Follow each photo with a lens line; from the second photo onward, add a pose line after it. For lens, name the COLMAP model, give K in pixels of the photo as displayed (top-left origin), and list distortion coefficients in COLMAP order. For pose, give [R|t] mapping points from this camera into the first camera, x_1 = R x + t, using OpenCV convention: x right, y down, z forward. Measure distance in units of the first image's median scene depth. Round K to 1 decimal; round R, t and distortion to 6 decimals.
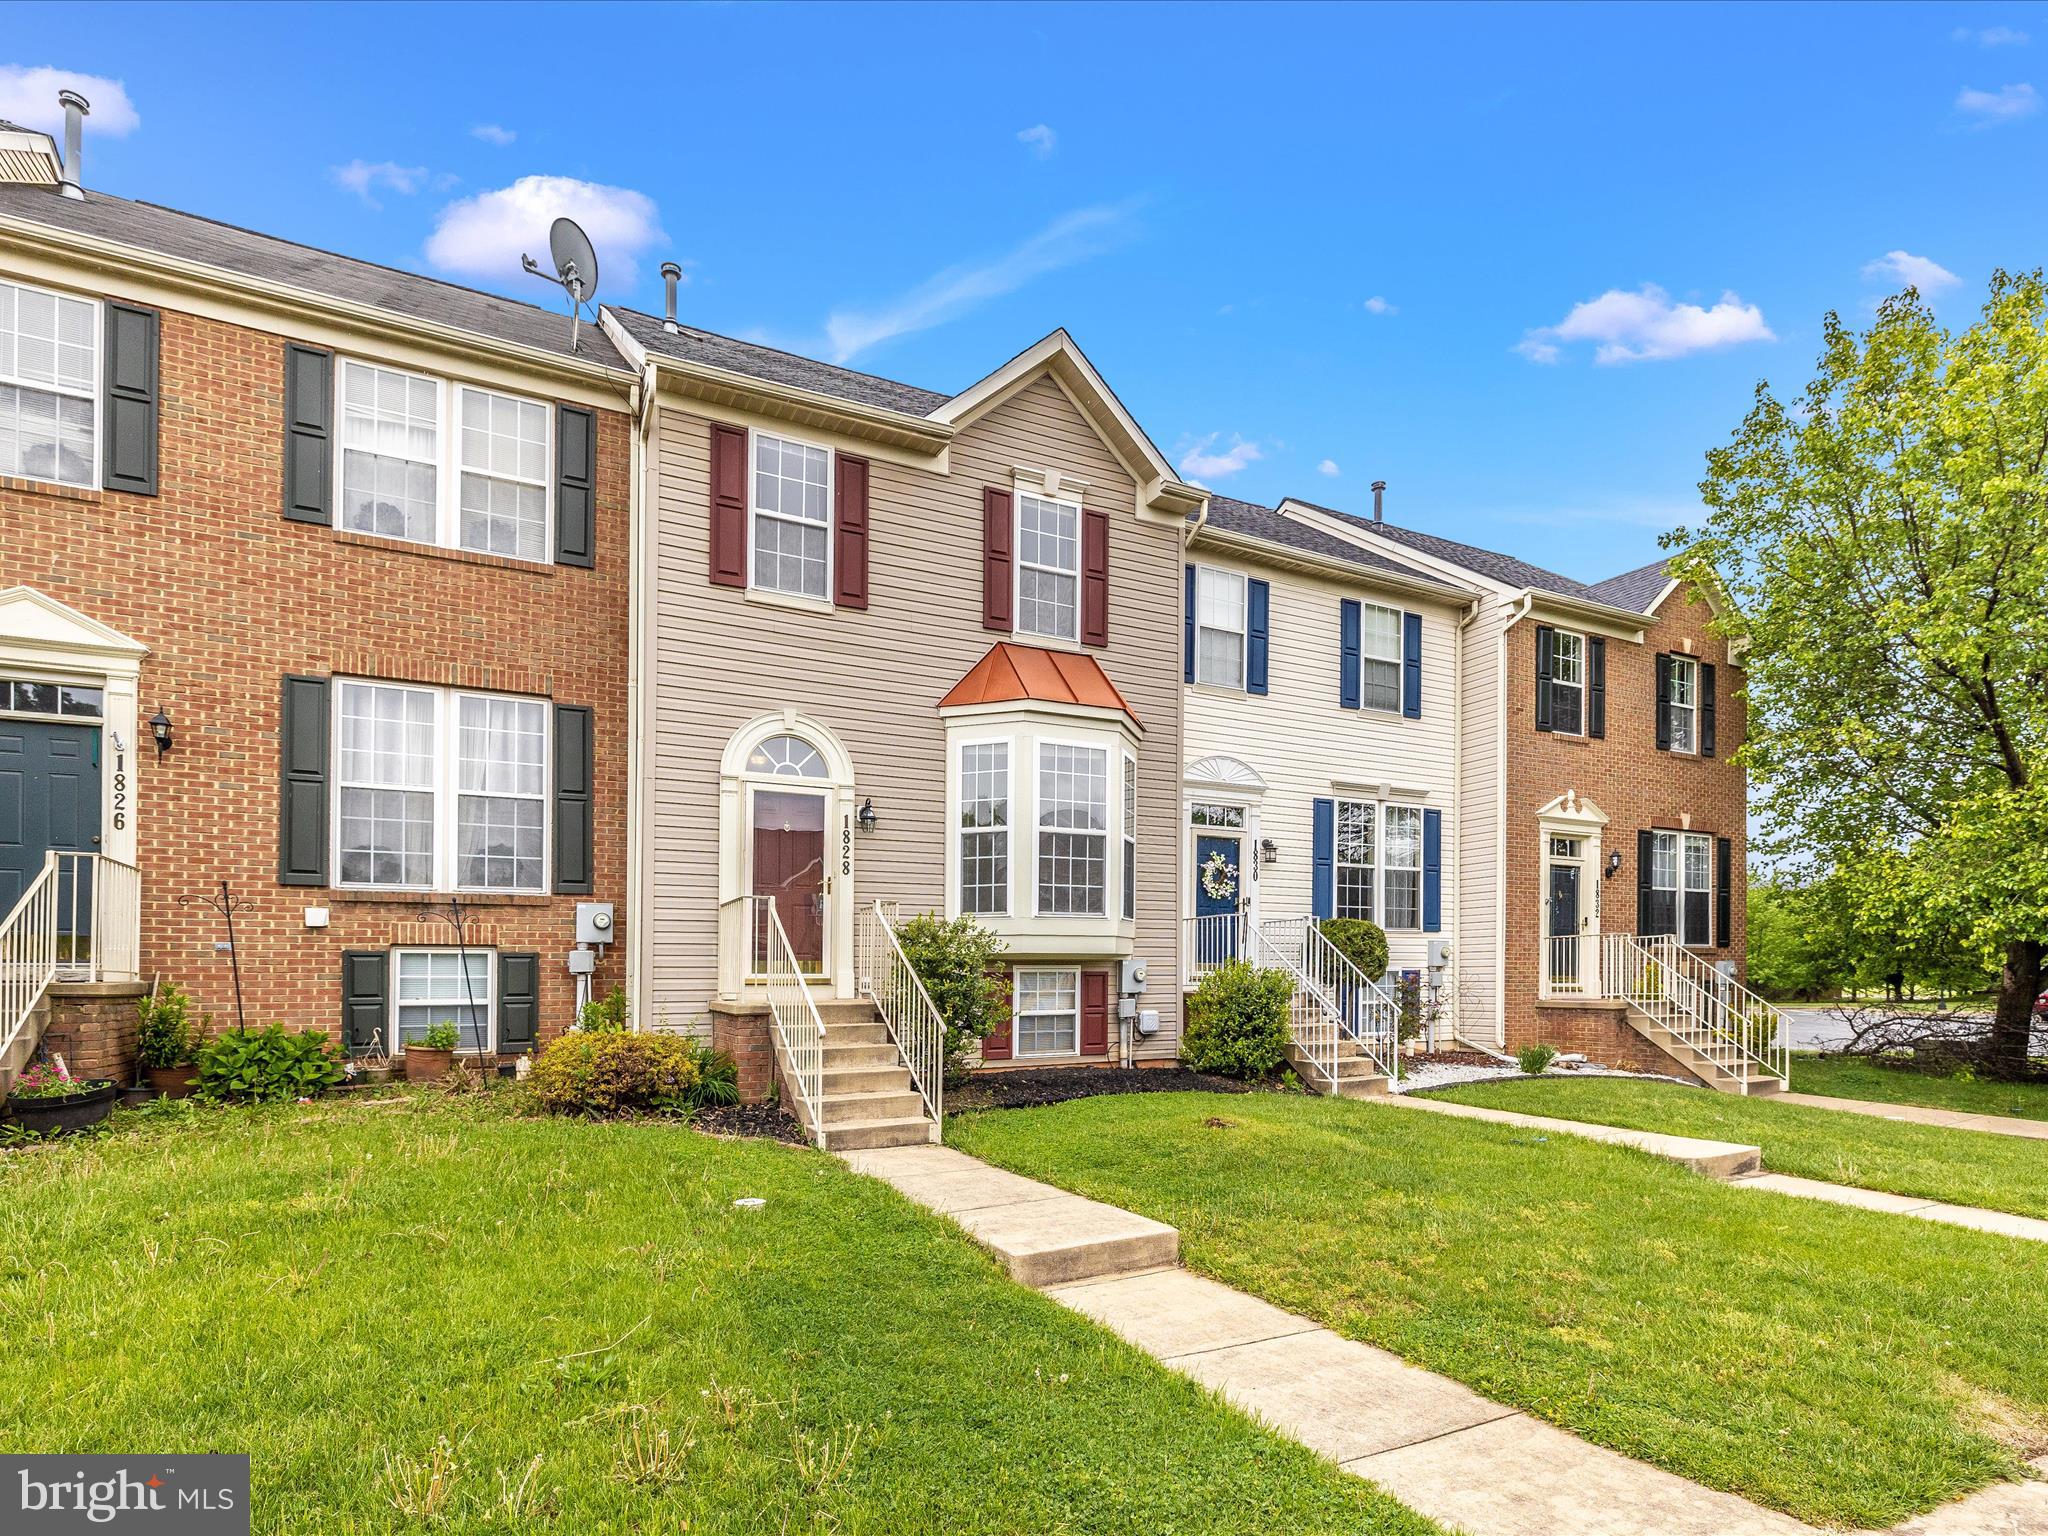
lens RADIAL K [[1004.7, 0, 1021.5], [0, 1004.7, 896.5], [0, 0, 1]] dist [-0.000870, 0.000673]
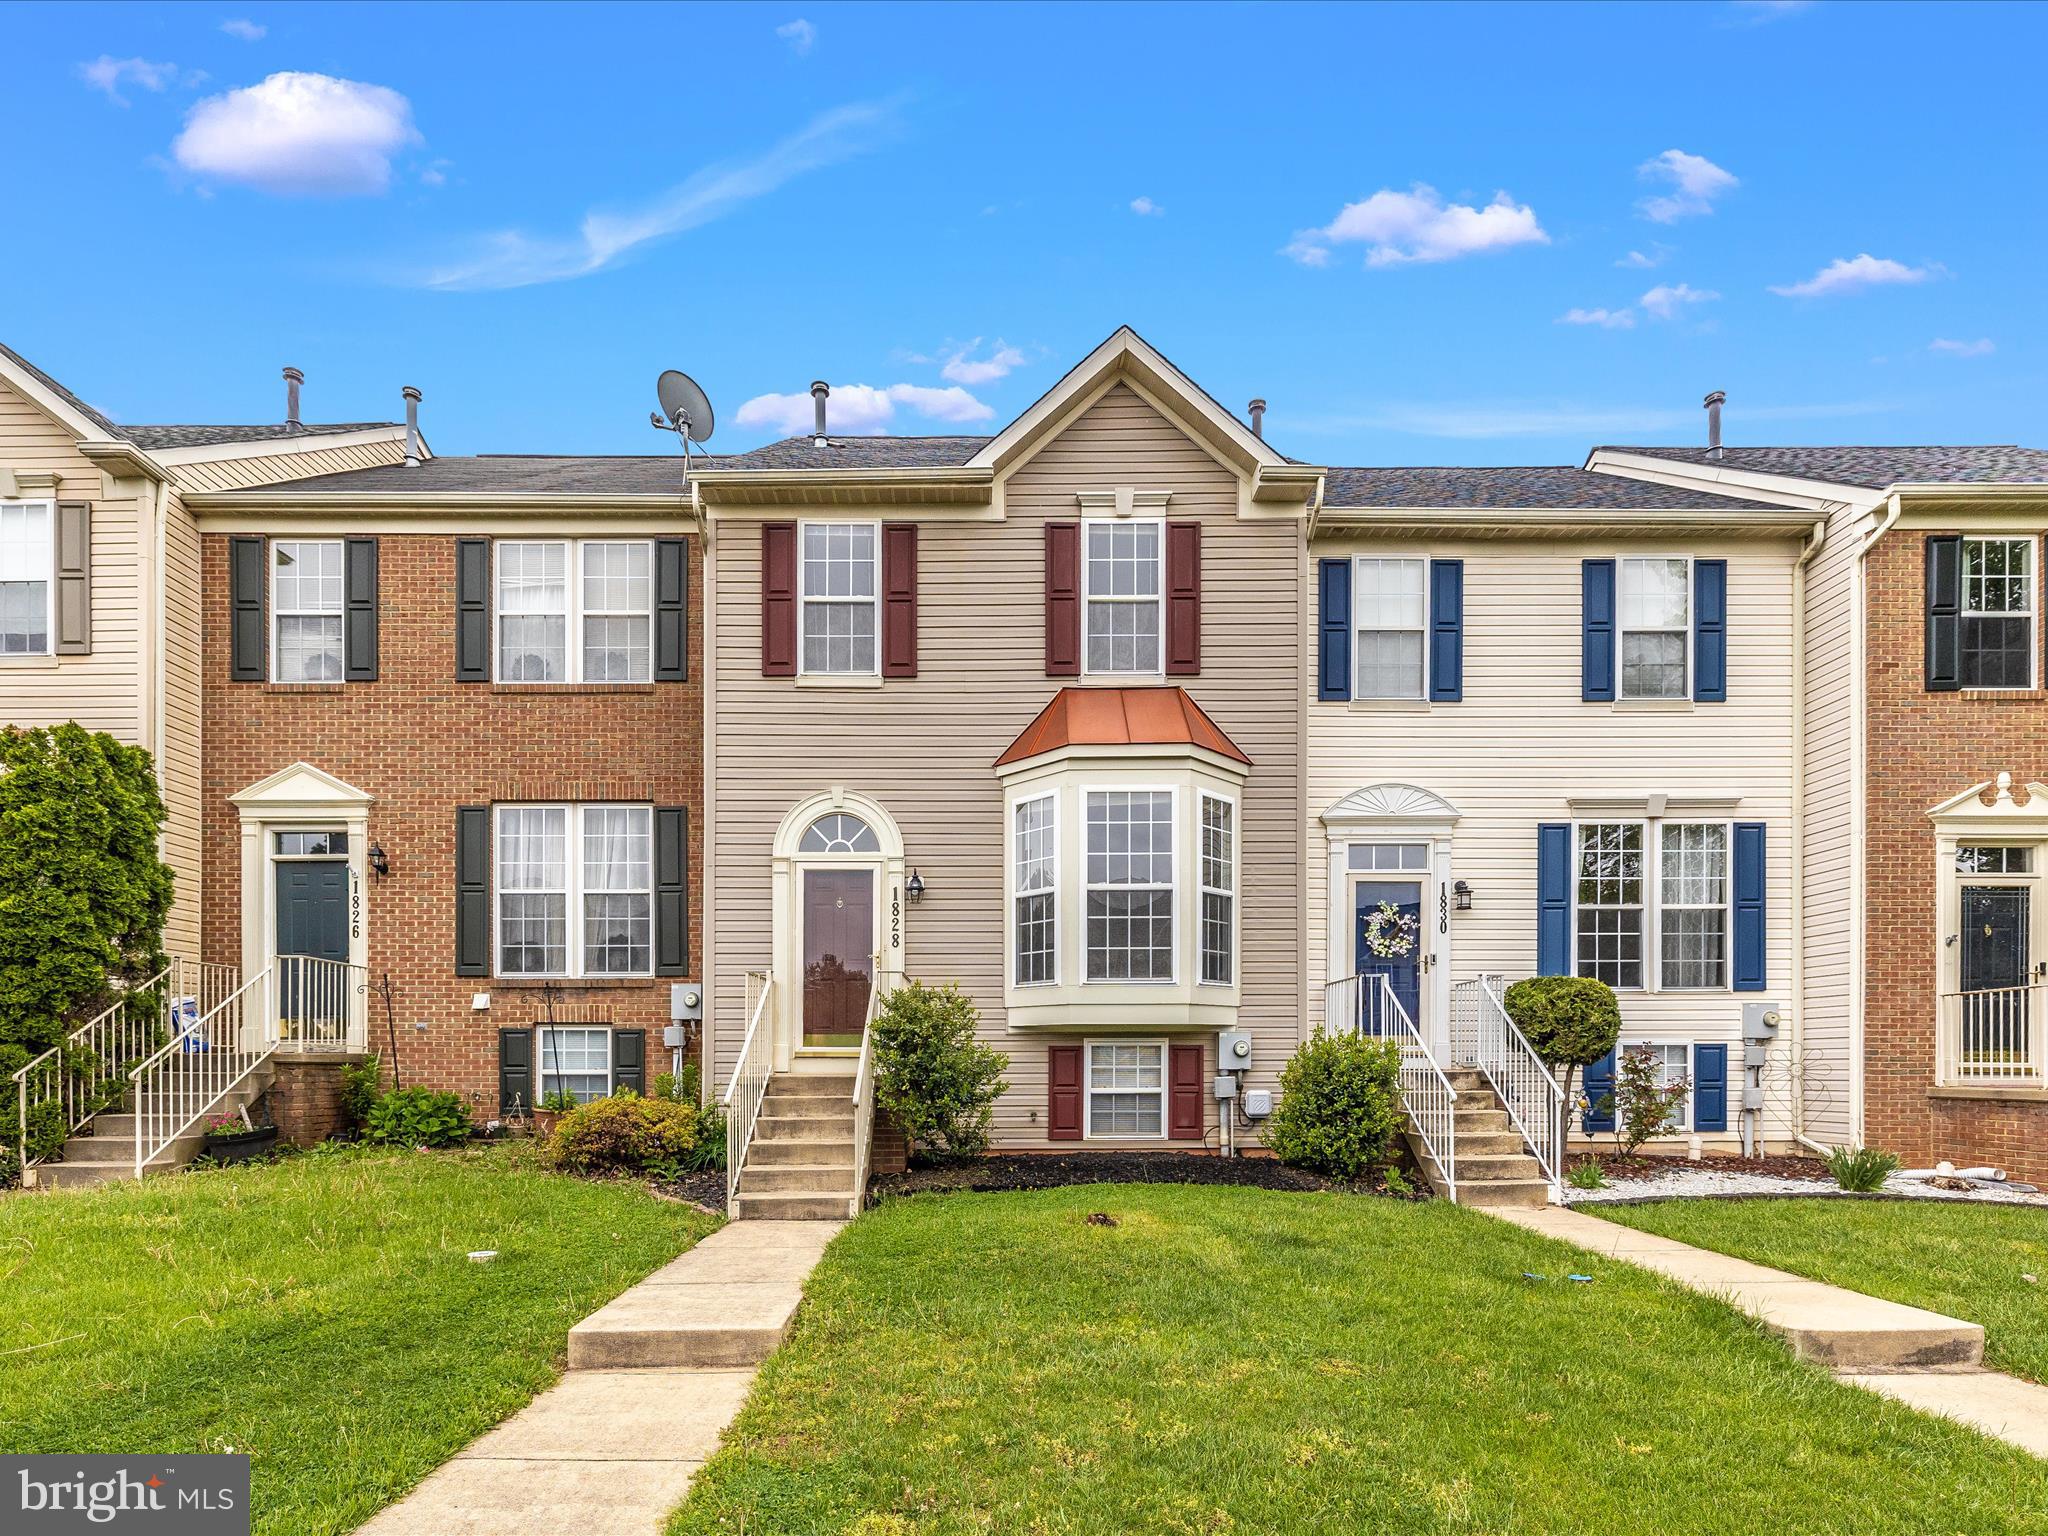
lens RADIAL K [[1010.3, 0, 994.3], [0, 1010.3, 986.9], [0, 0, 1]] dist [0.000163, -0.000580]
pose [[0.895878, -0.029975, -0.443289, 0.363721], [0.032989, 0.999455, -0.000914, 0.022091], [0.443075, -0.013804, 0.896378, 0.153337]]
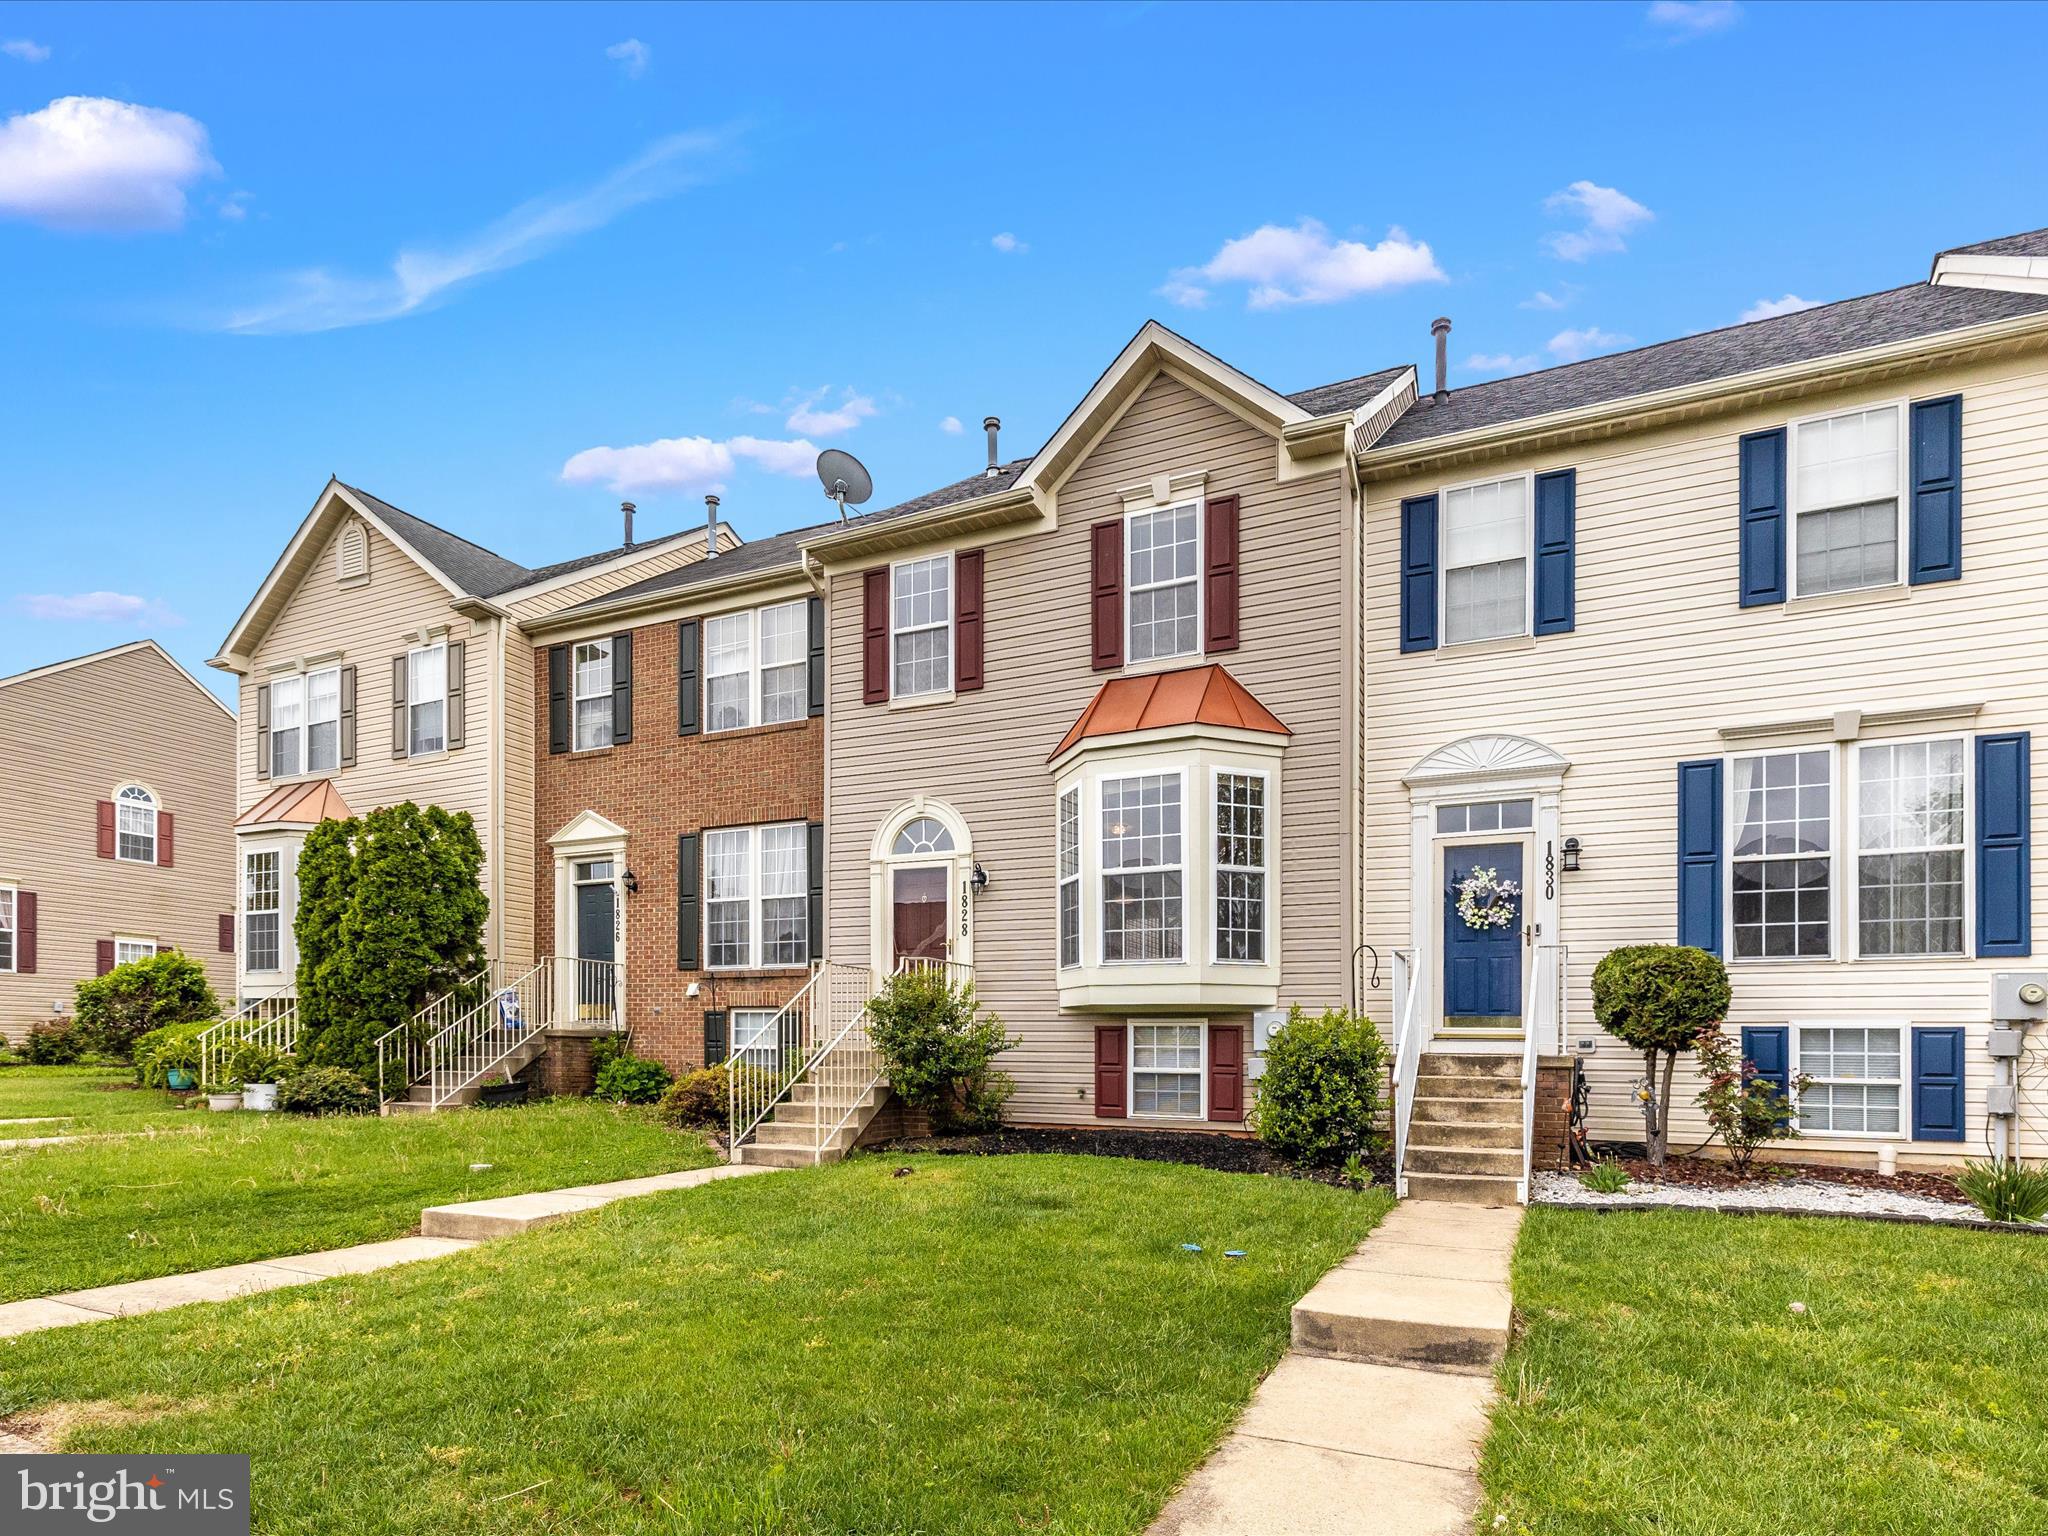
lens RADIAL K [[1049.2, 0, 1028.5], [0, 1049.2, 964.2], [0, 0, 1]] dist [-0.002029, 0.000129]
pose [[0.632469, -0.050608, -0.772930, 0.771366], [0.046940, 0.998534, -0.026970, 0.044227], [0.773162, -0.019224, 0.633917, 0.340878]]
